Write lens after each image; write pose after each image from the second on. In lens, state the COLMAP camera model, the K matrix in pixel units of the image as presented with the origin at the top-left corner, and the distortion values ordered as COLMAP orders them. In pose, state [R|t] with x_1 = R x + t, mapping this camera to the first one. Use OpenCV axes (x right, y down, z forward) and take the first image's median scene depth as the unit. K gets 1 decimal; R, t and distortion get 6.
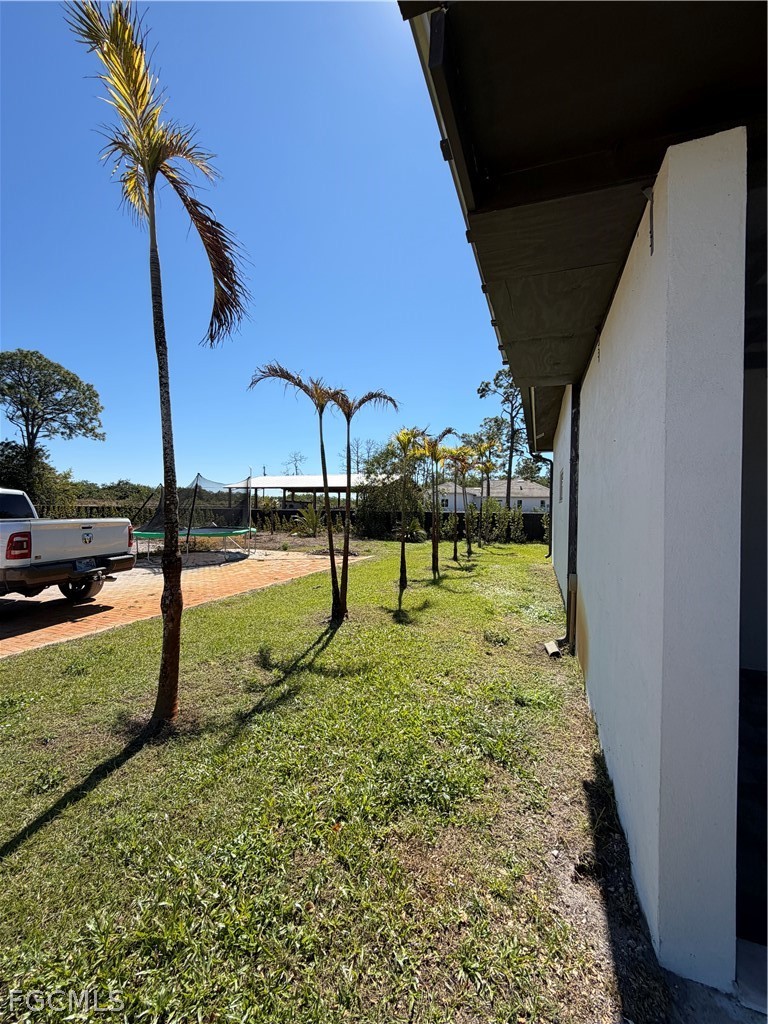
lens RADIAL K [[406.5, 0, 380.9], [0, 406.5, 510.9], [0, 0, 1]] dist [-0.002164, 0.000098]
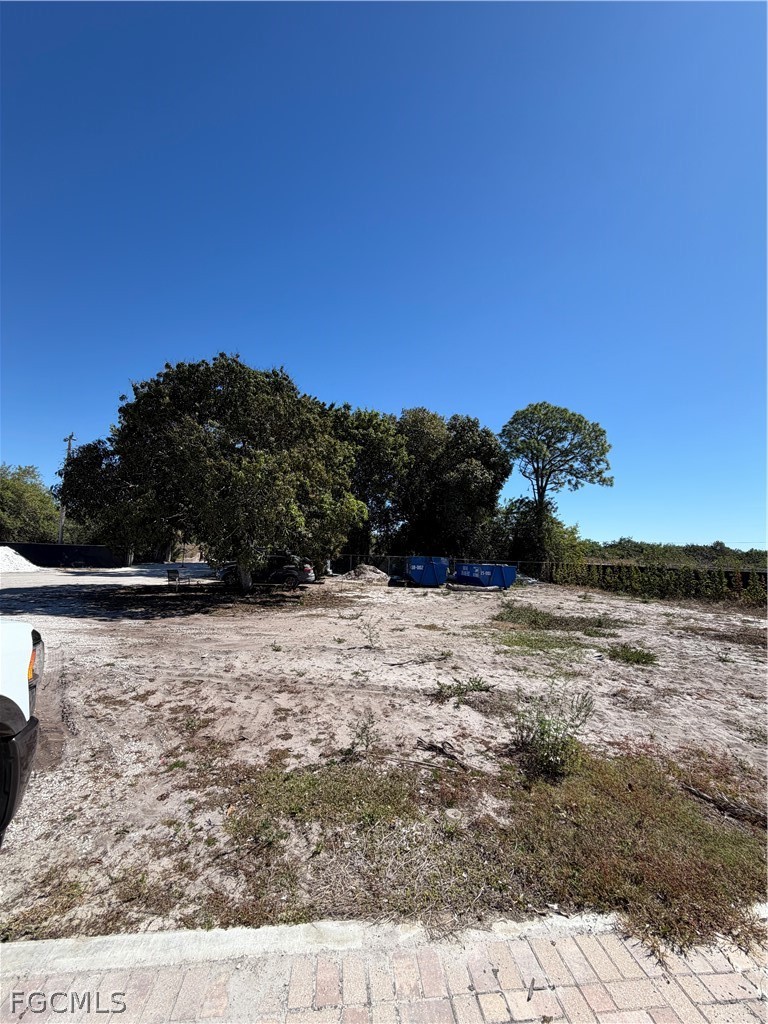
lens RADIAL K [[406.5, 0, 380.9], [0, 406.5, 510.9], [0, 0, 1]] dist [-0.002164, 0.000098]
pose [[0.457819, -0.089688, -0.884510, -0.182748], [-0.040564, 0.991755, -0.121559, -0.001750], [0.888119, 0.091531, 0.450407, 0.227715]]
